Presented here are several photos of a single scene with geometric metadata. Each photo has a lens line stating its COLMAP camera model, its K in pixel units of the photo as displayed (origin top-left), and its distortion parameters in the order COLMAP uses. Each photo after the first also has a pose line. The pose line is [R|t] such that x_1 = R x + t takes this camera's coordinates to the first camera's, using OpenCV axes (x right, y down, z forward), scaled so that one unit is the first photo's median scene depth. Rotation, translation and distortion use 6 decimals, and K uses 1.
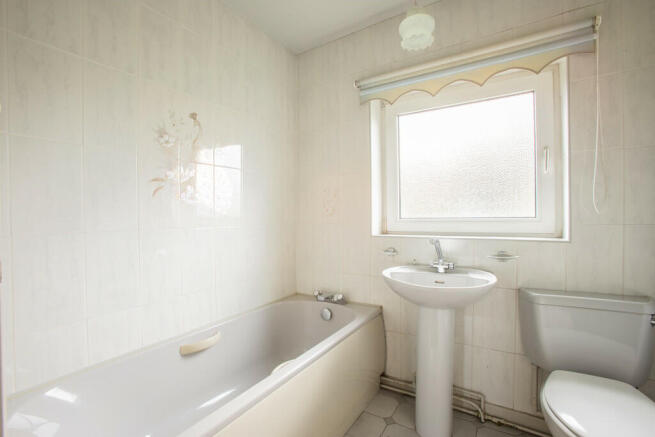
lens RADIAL K [[300.5, 0, 322.8], [0, 300.5, 217.3], [0, 0, 1]] dist [-0.050311, 0.021957]
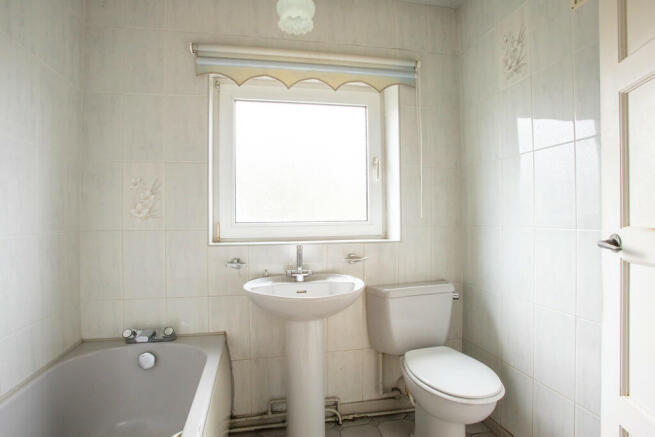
lens RADIAL K [[343.1, 0, 326.1], [0, 343.1, 217.8], [0, 0, 1]] dist [-0.046326, 0.001619]
pose [[0.728846, 0.004231, 0.684665, -0.274230], [0.004589, 0.999928, -0.011065, 0.001697], [-0.684663, 0.011207, 0.728774, 0.170941]]
